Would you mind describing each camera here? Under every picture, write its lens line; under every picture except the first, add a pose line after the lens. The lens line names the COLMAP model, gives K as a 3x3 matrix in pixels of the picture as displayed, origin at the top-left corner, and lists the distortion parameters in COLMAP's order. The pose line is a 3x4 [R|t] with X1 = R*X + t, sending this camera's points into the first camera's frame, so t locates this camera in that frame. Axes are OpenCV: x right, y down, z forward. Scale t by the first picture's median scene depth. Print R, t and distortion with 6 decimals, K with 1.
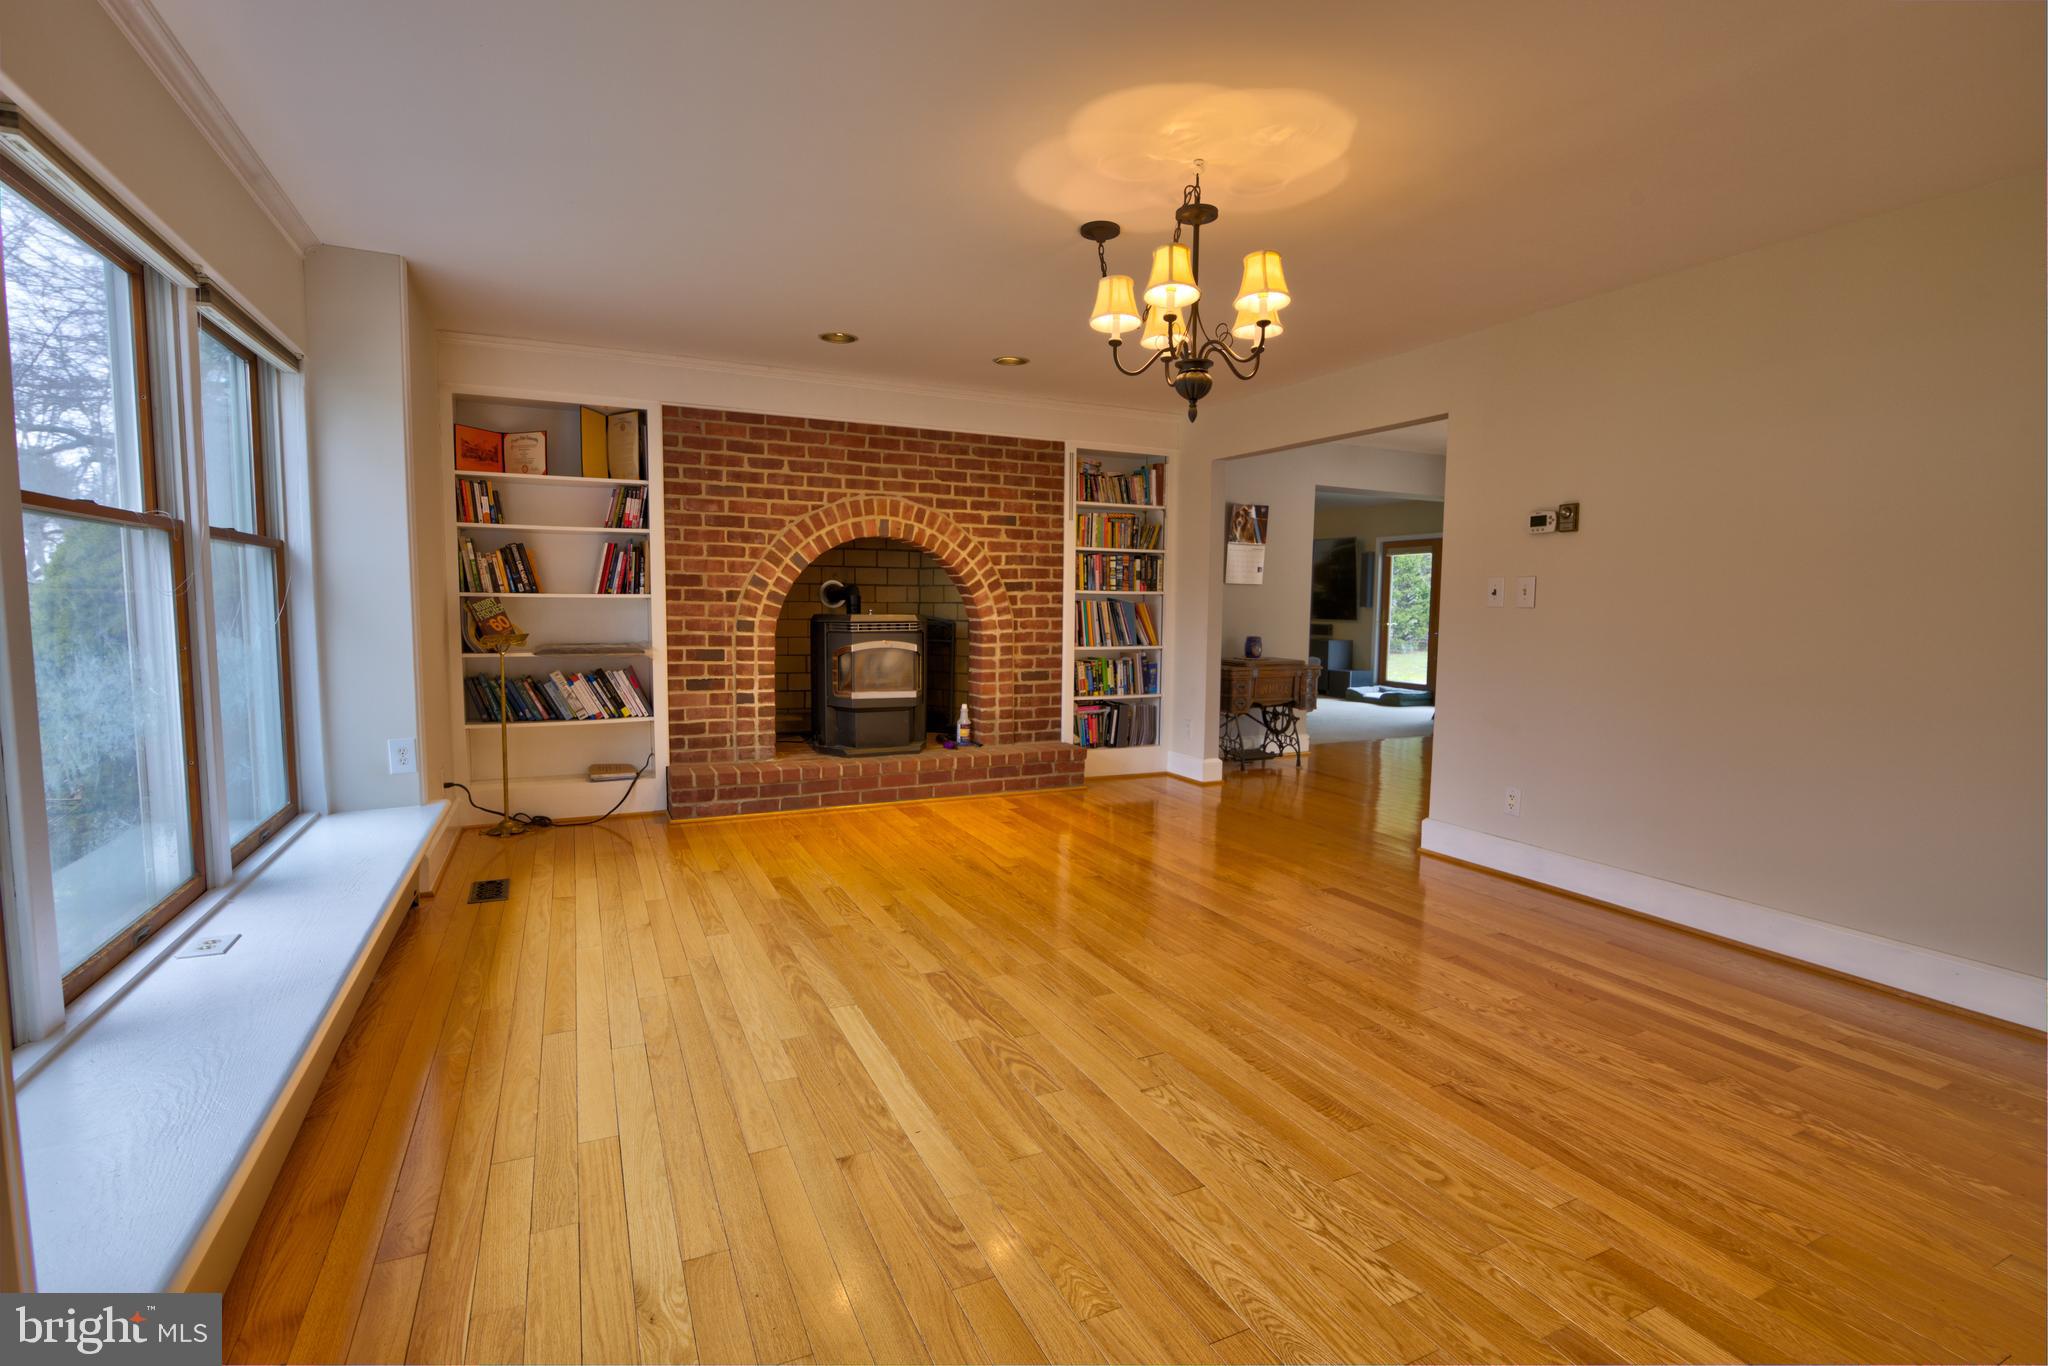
lens RADIAL K [[947.4, 0, 1034.0], [0, 947.4, 689.3], [0, 0, 1]] dist [-0.022046, 0.002973]
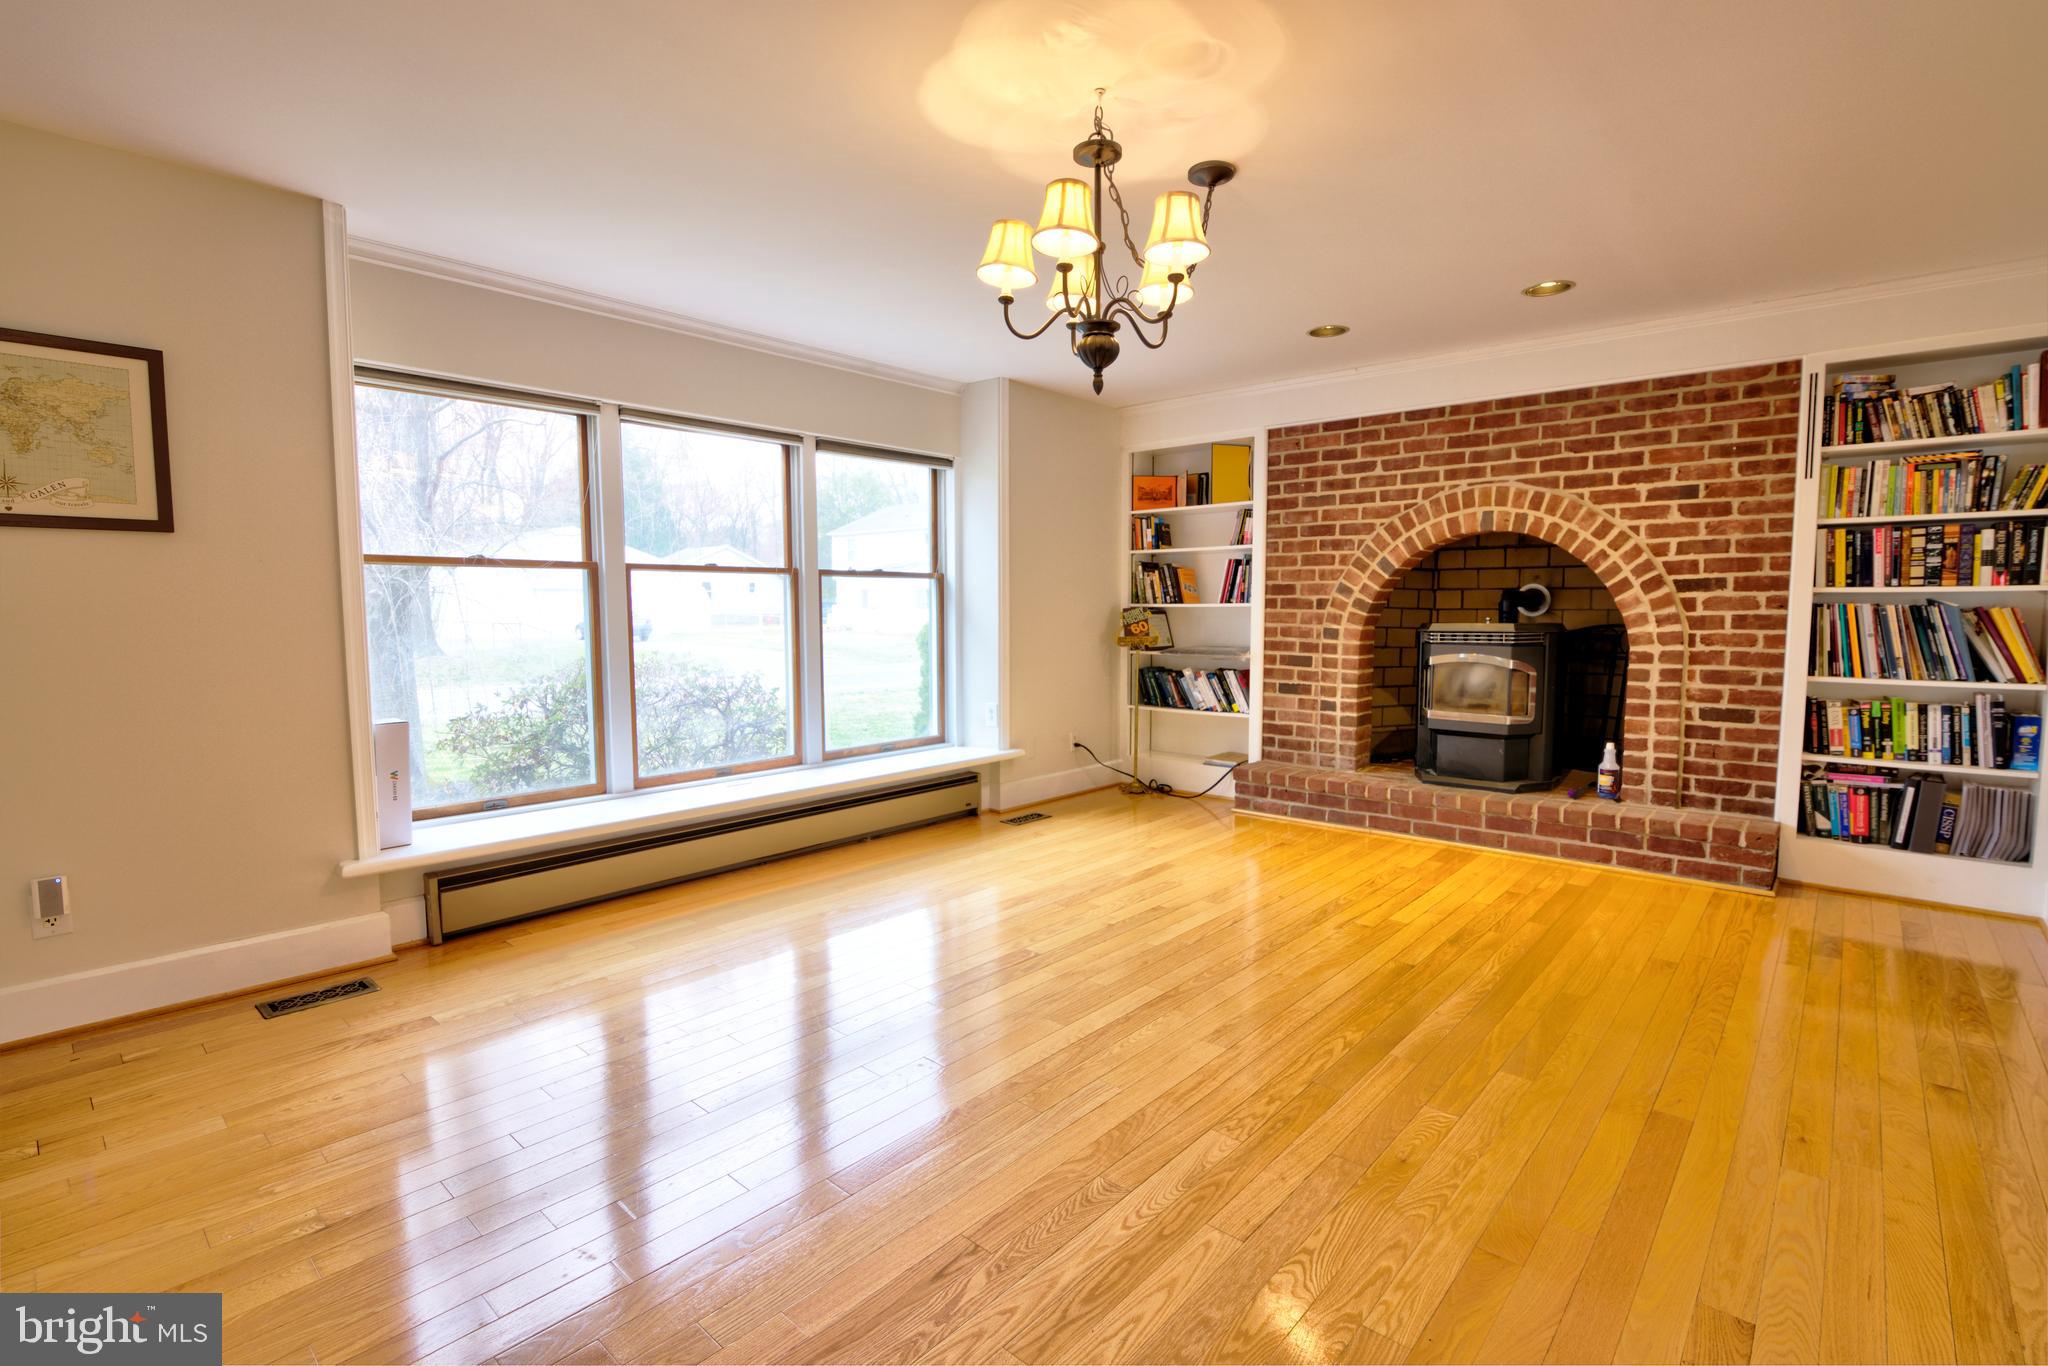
lens RADIAL K [[947.4, 0, 1029.6], [0, 947.4, 686.7], [0, 0, 1]] dist [-0.022046, 0.002973]
pose [[0.385482, 0.065708, -0.920373, 0.489069], [-0.078813, 0.996161, 0.038110, -0.023796], [0.919343, 0.057847, 0.389181, 0.317352]]
